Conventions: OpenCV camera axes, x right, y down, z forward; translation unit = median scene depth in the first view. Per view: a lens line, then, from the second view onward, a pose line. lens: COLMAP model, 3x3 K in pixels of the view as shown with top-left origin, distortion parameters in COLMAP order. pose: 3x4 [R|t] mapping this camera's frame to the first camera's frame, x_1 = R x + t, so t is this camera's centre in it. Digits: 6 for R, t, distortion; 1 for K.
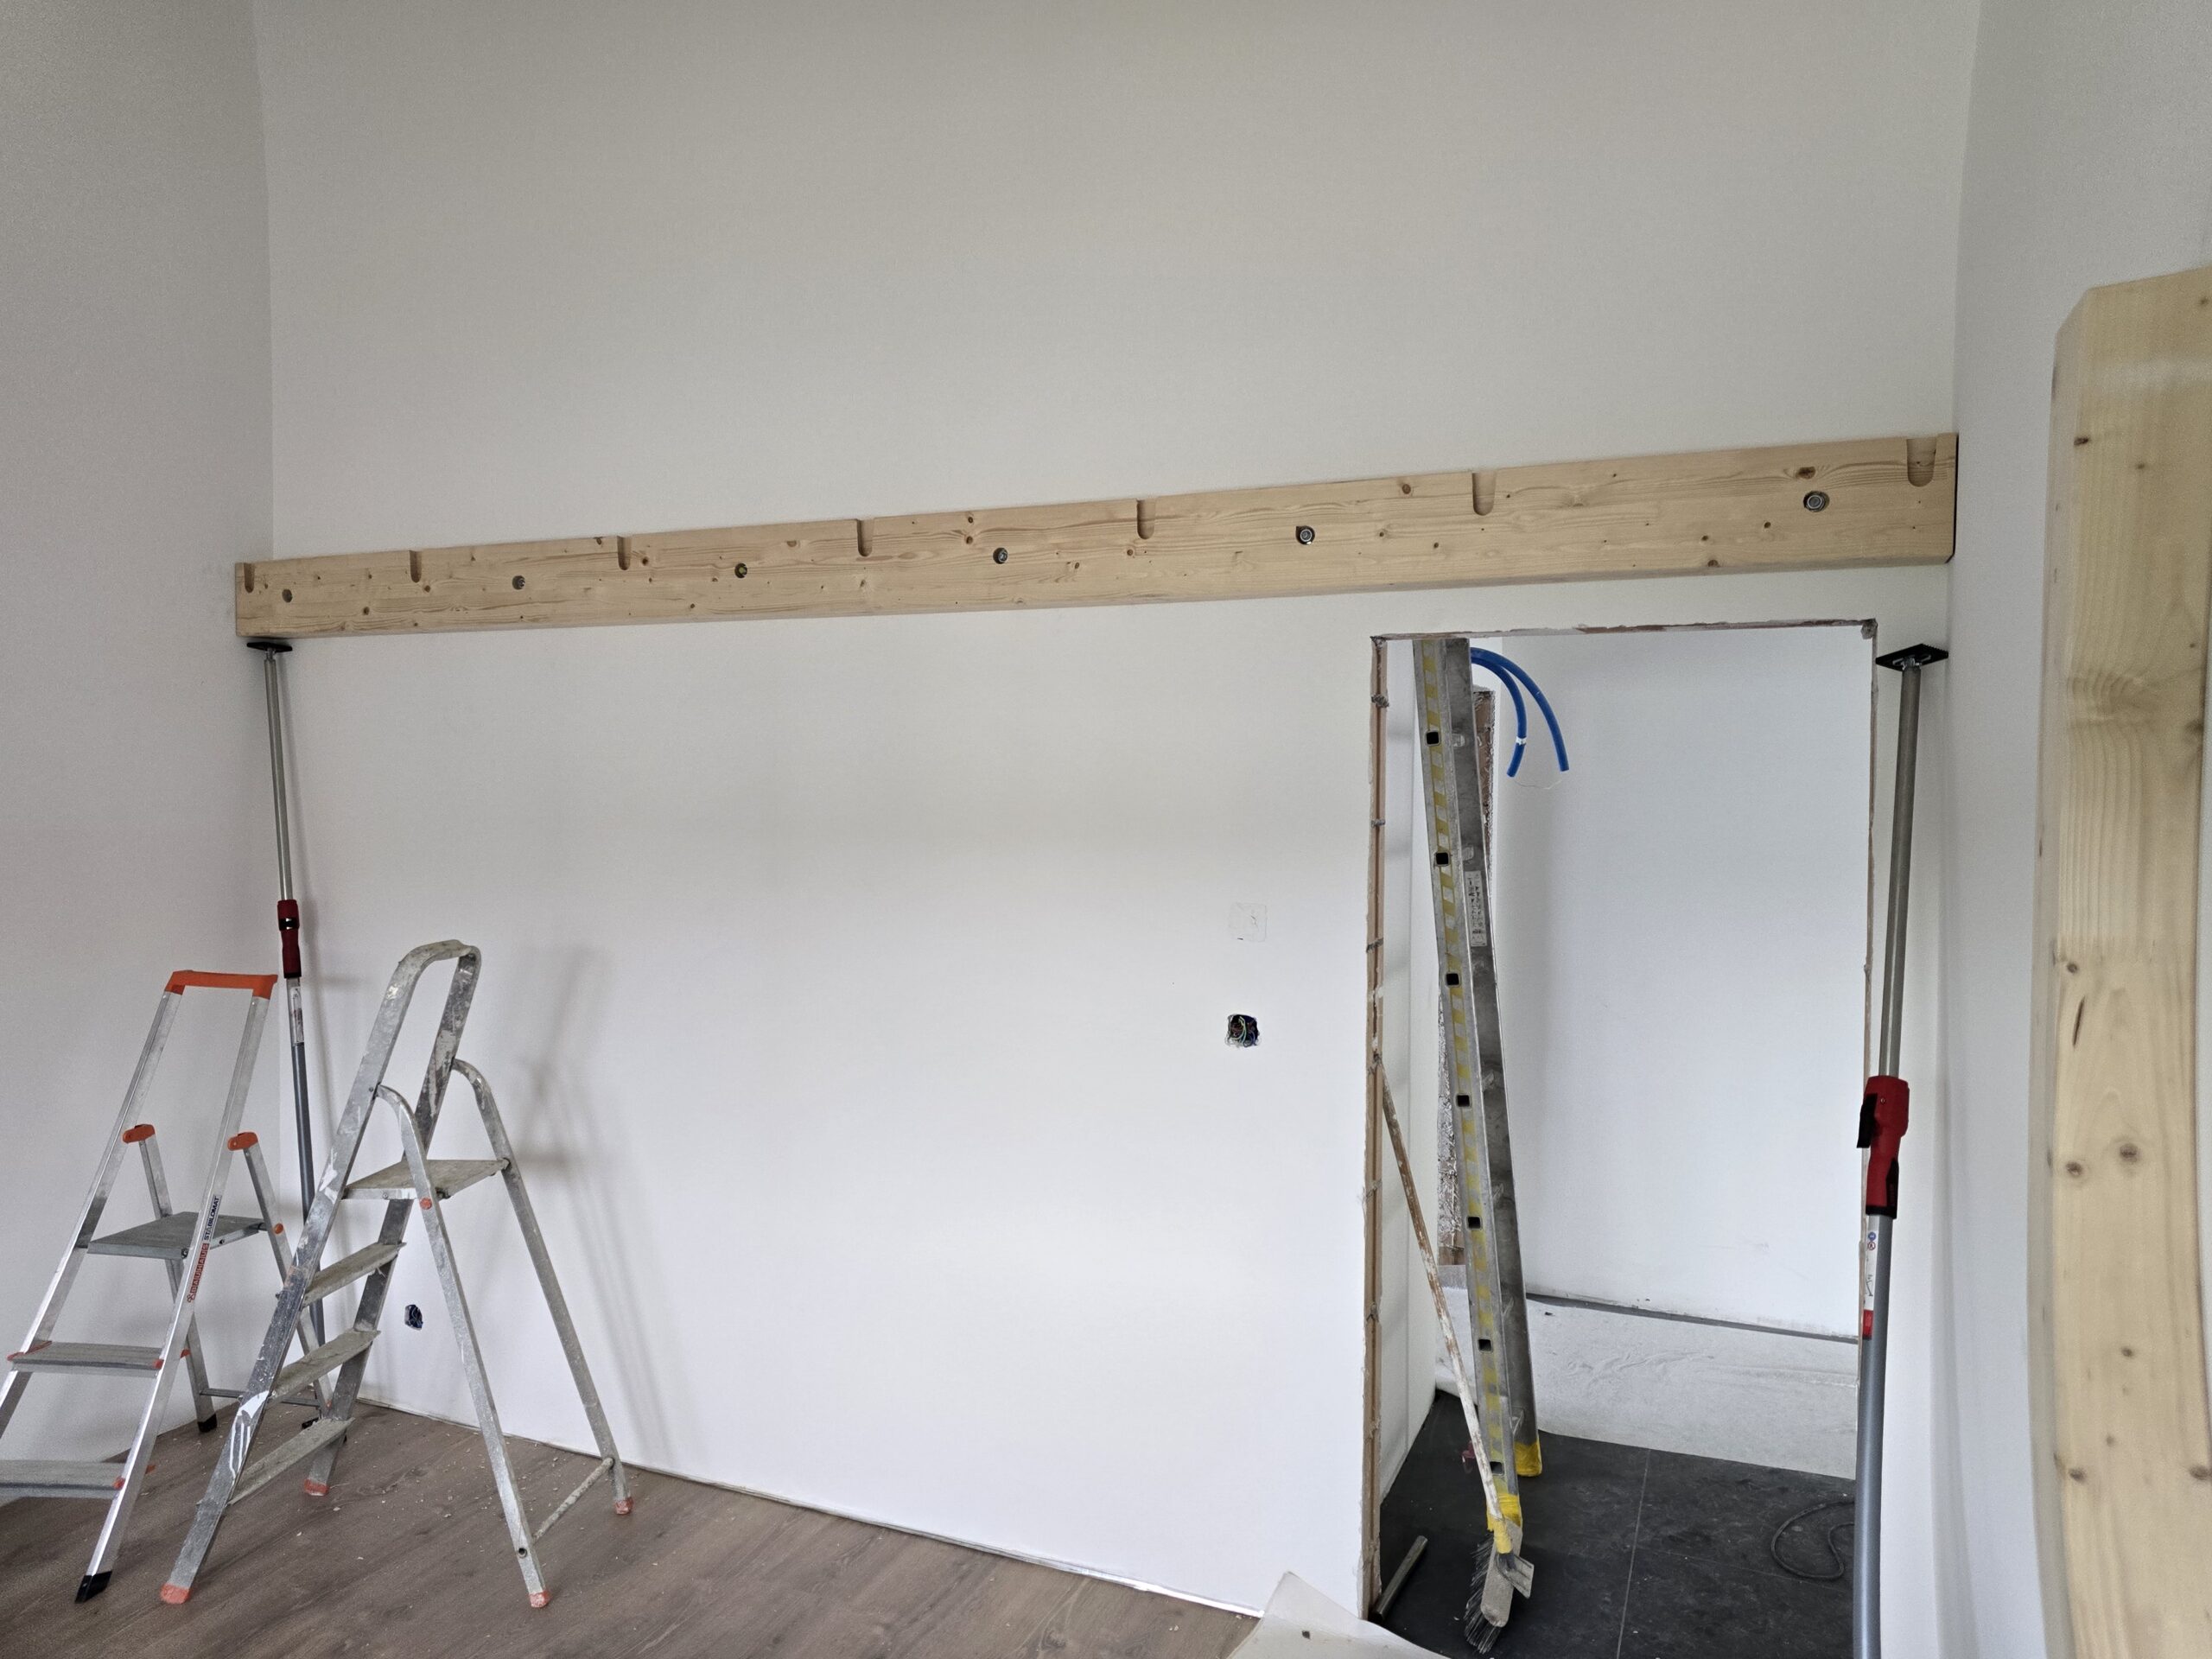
lens RADIAL K [[1478.0, 0, 1100.1], [0, 1478.0, 833.6], [0, 0, 1]] dist [0.057887, -0.053715]
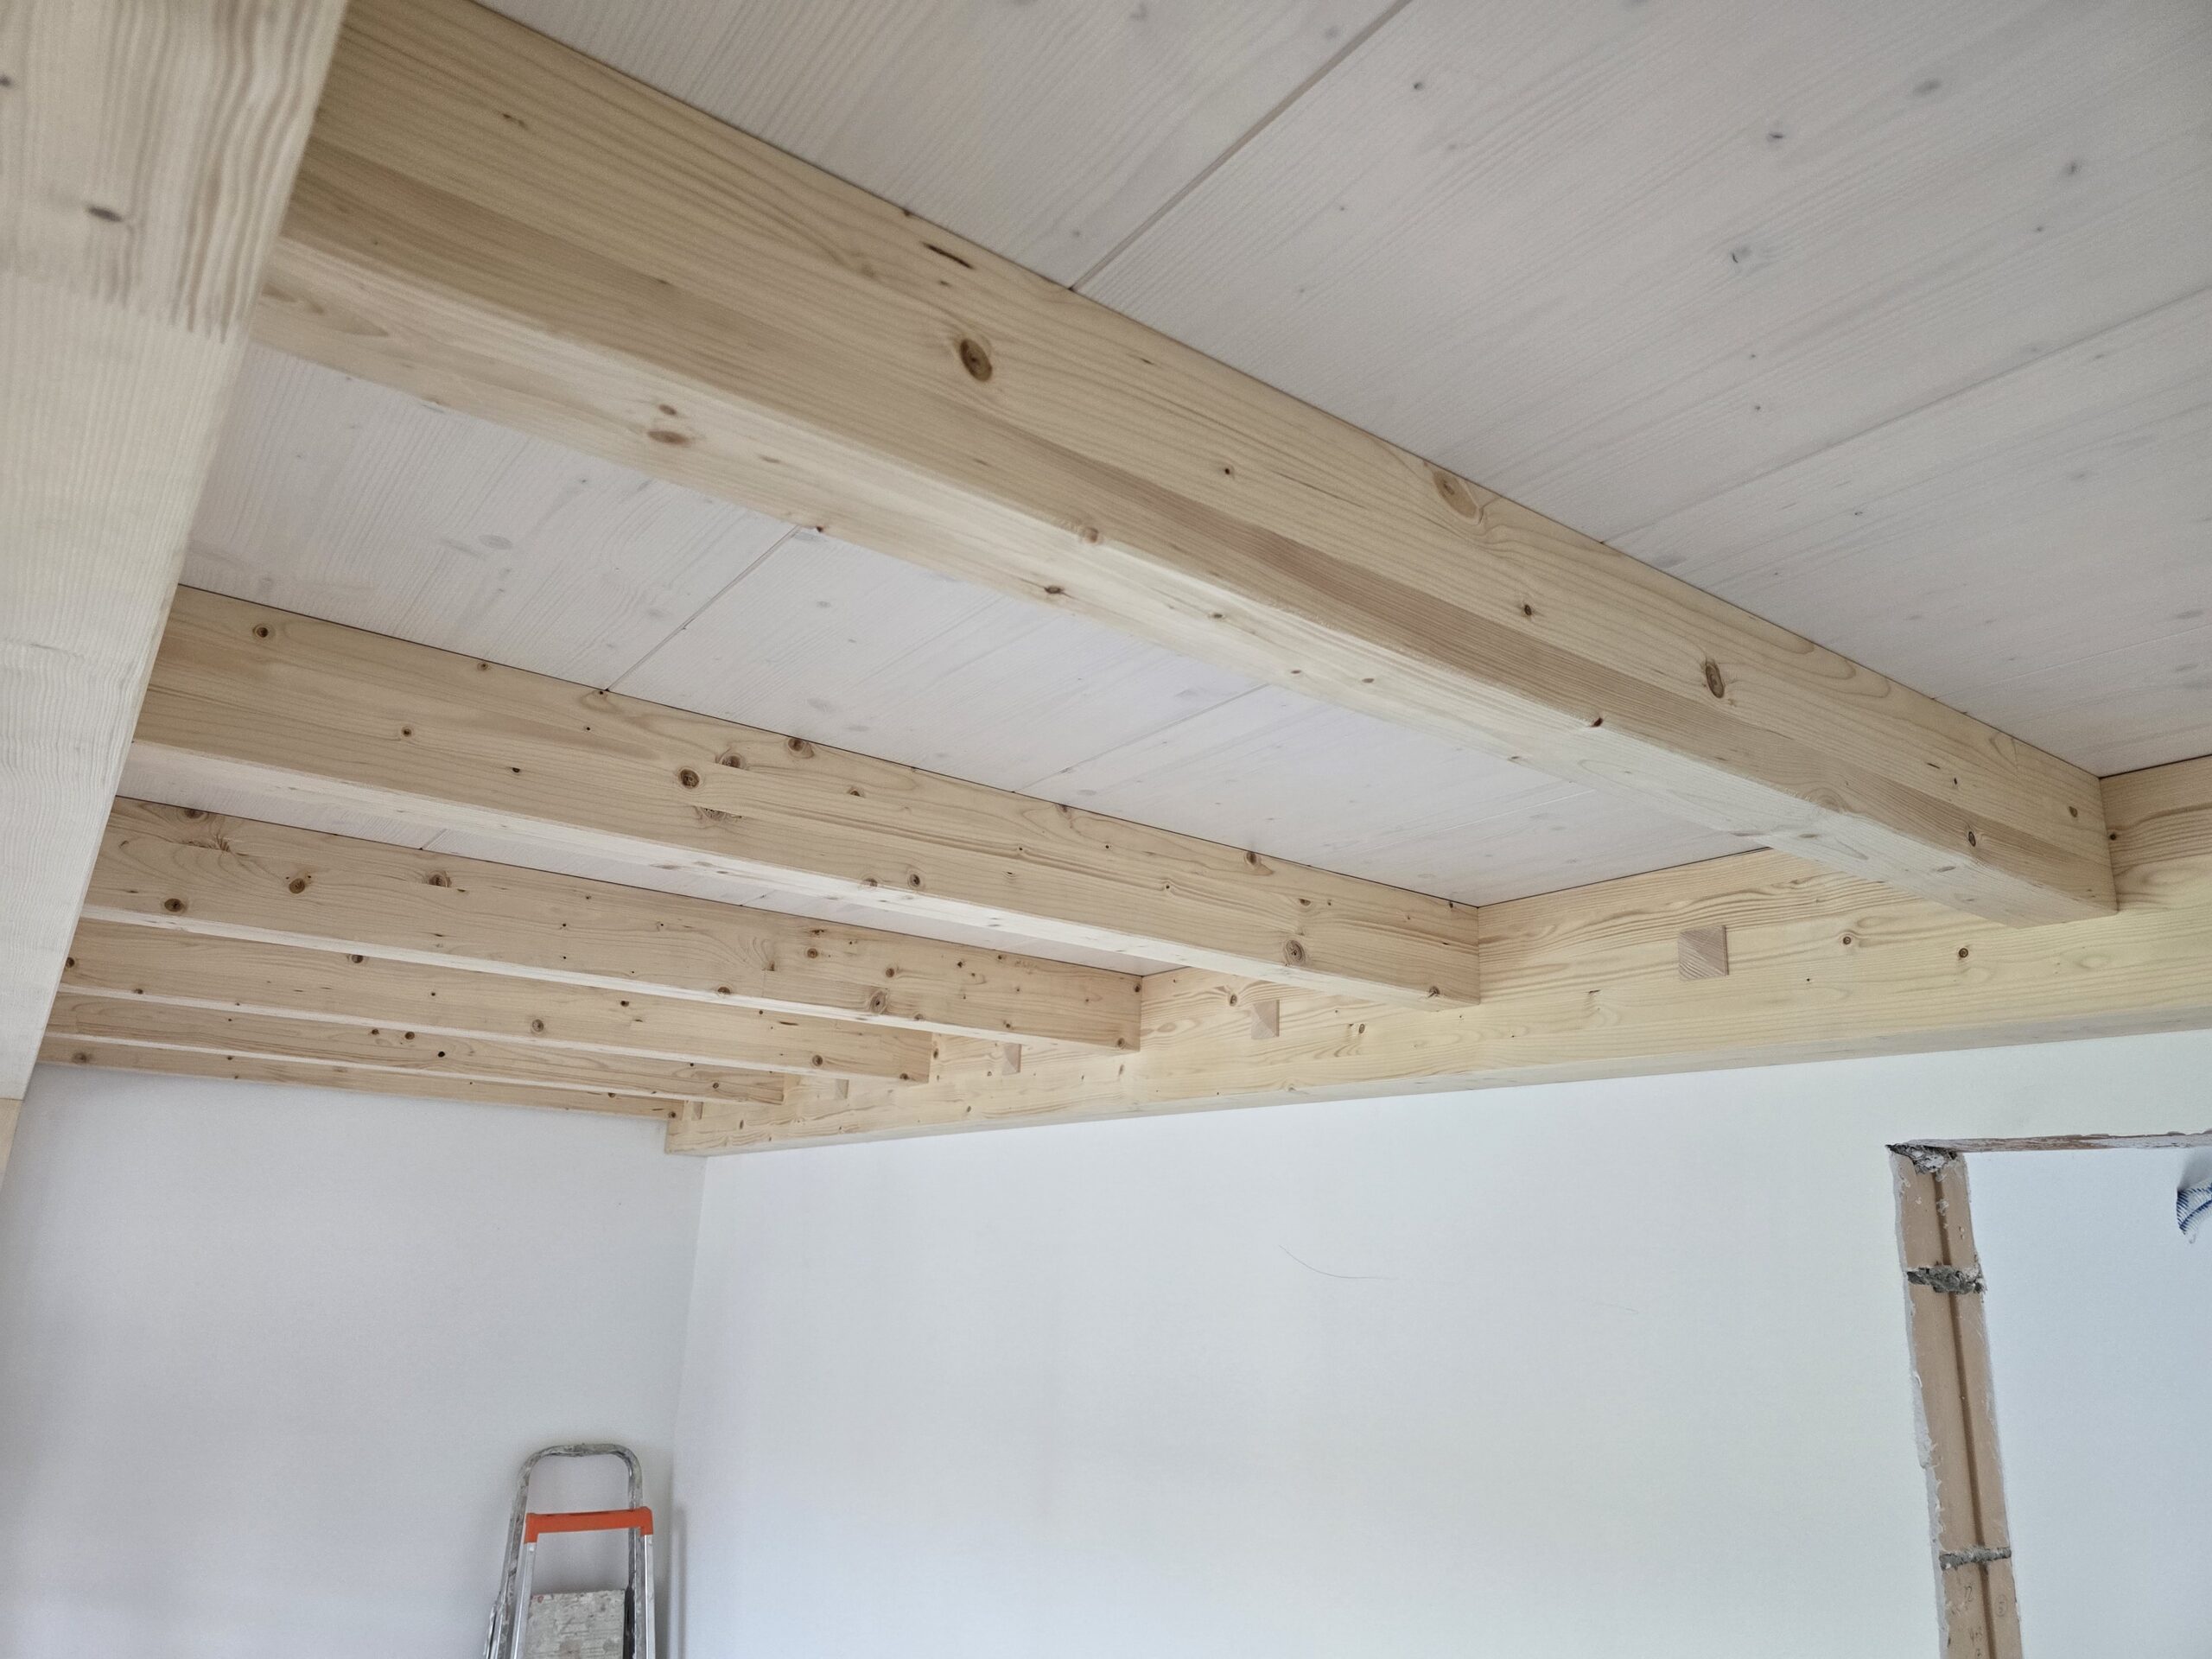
lens RADIAL K [[1478.0, 0, 1106.8], [0, 1478.0, 814.6], [0, 0, 1]] dist [0.057887, -0.053715]
pose [[0.860584, -0.121766, -0.494539, 0.200395], [-0.052284, 0.944749, -0.323599, -0.055492], [0.506618, 0.304341, 0.806669, 0.393337]]
